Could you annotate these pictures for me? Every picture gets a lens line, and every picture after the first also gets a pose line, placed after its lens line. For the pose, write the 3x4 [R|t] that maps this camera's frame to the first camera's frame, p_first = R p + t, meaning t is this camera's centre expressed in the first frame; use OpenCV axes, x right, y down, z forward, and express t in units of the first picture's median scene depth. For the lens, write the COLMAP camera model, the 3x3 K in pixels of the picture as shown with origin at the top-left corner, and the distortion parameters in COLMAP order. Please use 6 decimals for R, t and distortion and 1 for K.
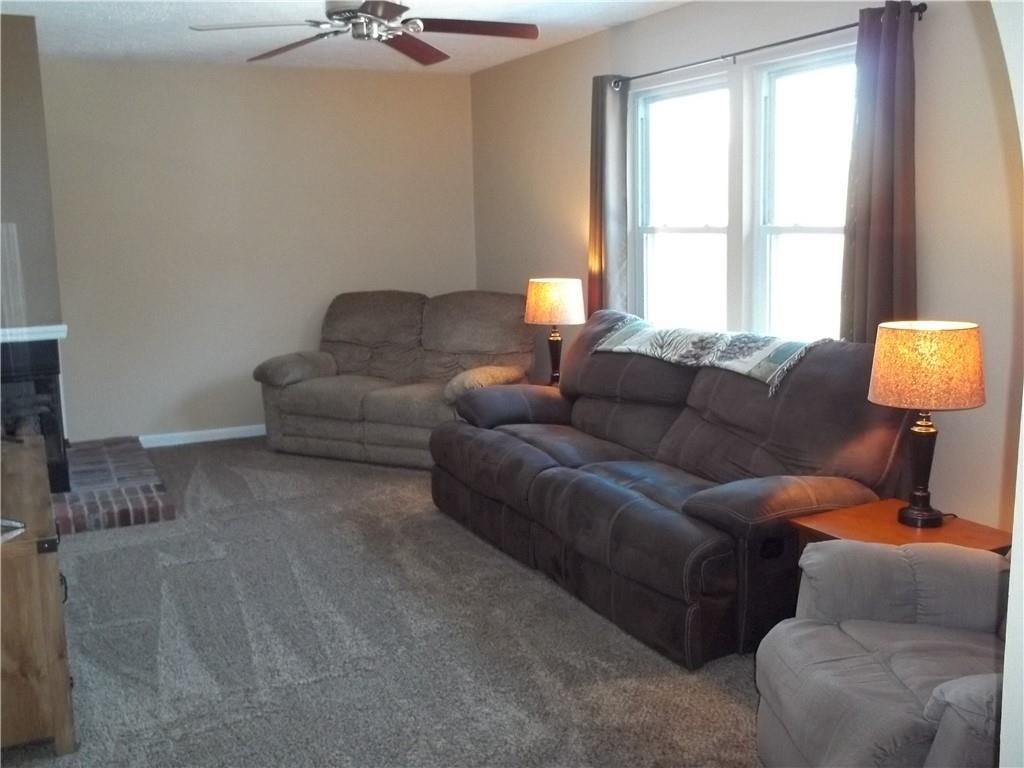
lens RADIAL K [[1007.7, 0, 512.5], [0, 1007.7, 382.9], [0, 0, 1]] dist [-0.045666, 0.000000]
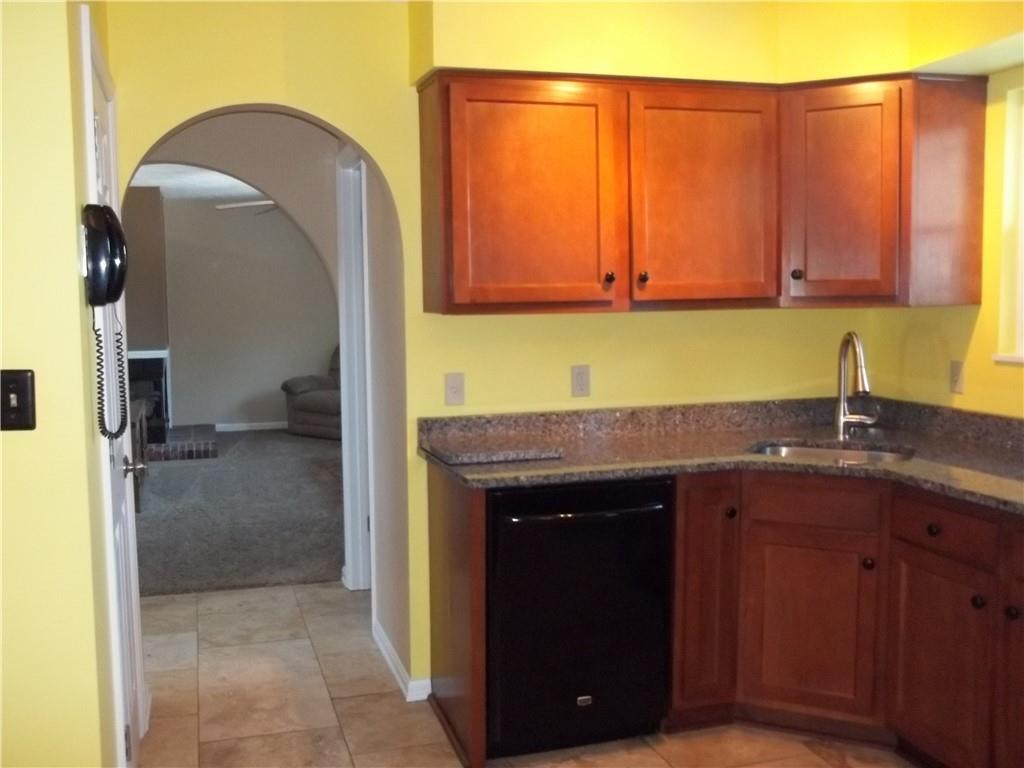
lens RADIAL K [[1007.7, 0, 509.5], [0, 1007.7, 385.0], [0, 0, 1]] dist [-0.045666, 0.000000]
pose [[0.988447, 0.020563, -0.150165, 0.436096], [-0.030832, 0.997318, -0.066377, 0.104784], [0.148397, 0.070239, 0.986430, -0.692809]]
